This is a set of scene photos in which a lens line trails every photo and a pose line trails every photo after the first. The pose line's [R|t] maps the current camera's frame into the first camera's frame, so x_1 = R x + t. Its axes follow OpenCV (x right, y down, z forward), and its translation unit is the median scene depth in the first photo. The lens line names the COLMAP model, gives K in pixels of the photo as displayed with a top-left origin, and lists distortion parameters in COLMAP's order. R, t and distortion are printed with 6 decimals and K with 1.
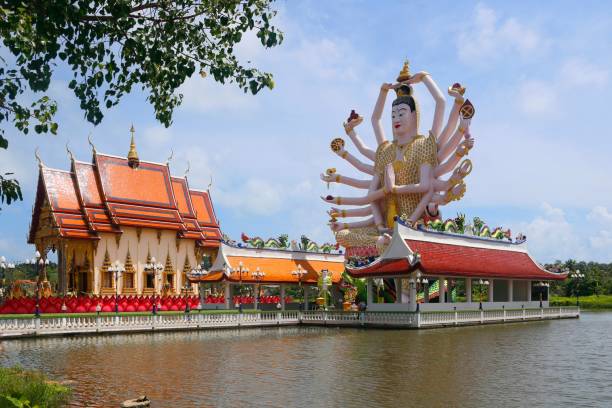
lens RADIAL K [[631.1, 0, 313.0], [0, 631.1, 299.1], [0, 0, 1]] dist [0.001530, -0.024020]
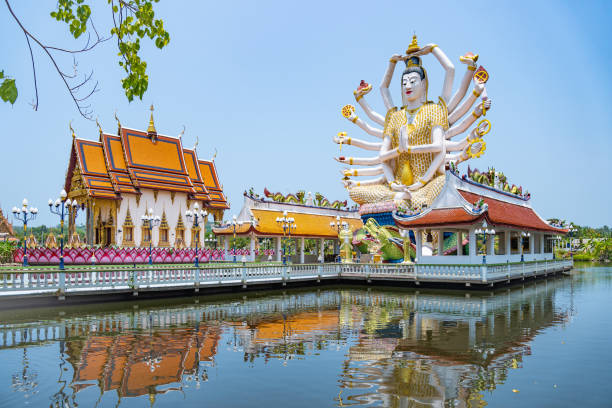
lens RADIAL K [[470.1, 0, 305.3], [0, 470.1, 238.1], [0, 0, 1]] dist [-0.077470, 0.000043]
pose [[0.998176, 0.005820, 0.060087, -0.090944], [-0.004002, 0.999532, -0.030324, 0.001511], [-0.060235, 0.030028, 0.997732, 0.220868]]
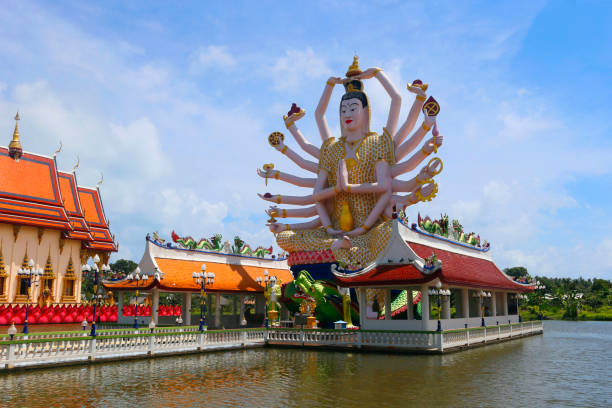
lens RADIAL K [[603.2, 0, 303.9], [0, 603.2, 195.9], [0, 0, 1]] dist [-0.008746, 0.010602]
pose [[0.977424, 0.043563, 0.206746, -0.108180], [-0.005434, 0.983374, -0.181512, -0.006104], [-0.211216, 0.176291, 0.961410, 0.184852]]
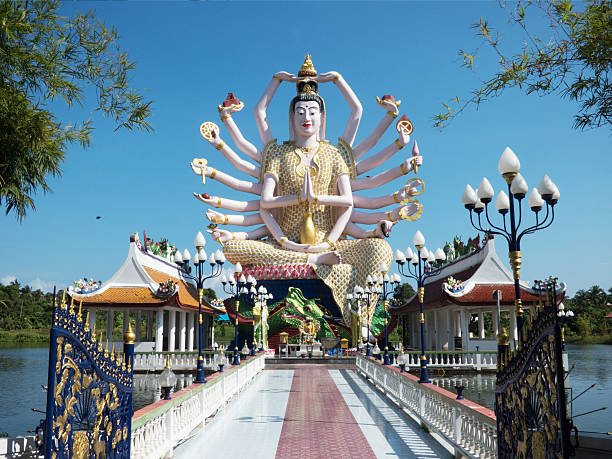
lens RADIAL K [[637.0, 0, 306.0], [0, 637.0, 228.1], [0, 0, 1]] dist [0.005613, 0.000195]
pose [[0.715218, 0.110662, 0.690085, -0.440226], [-0.001747, 0.987665, -0.156571, -0.005170], [-0.698899, 0.110777, 0.706590, 0.415417]]
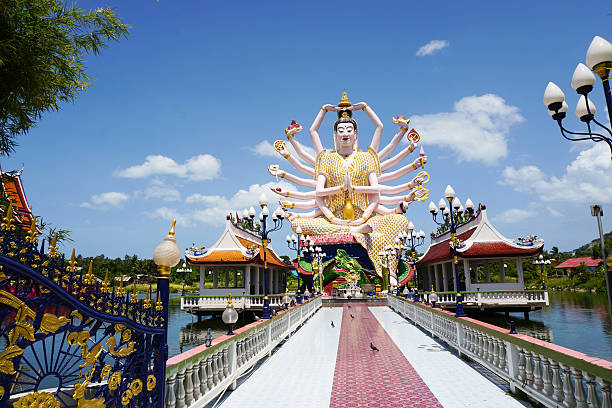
lens RADIAL K [[404.8, 0, 307.1], [0, 404.8, 202.0], [0, 0, 1]] dist [-0.031259, 0.001032]
pose [[0.781530, 0.110040, 0.614086, -0.399429], [0.013908, 0.981004, -0.193489, -0.001132], [-0.623712, 0.159758, 0.765154, 0.461128]]
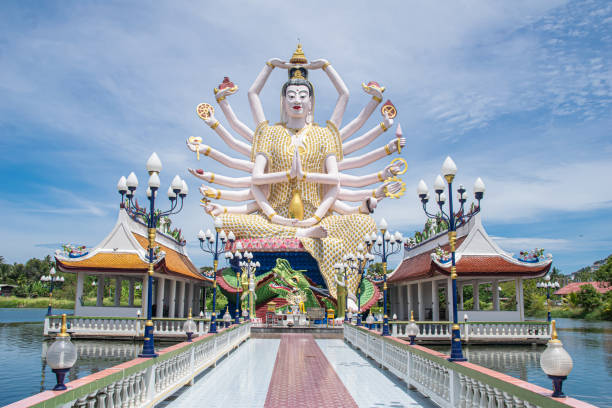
lens RADIAL K [[538.0, 0, 304.8], [0, 538.0, 204.5], [0, 0, 1]] dist [-0.080913, 0.003381]
pose [[0.698777, 0.141245, 0.701256, -0.374171], [-0.015791, 0.983120, -0.182282, -0.000239], [-0.715165, 0.116301, 0.689212, 0.484156]]
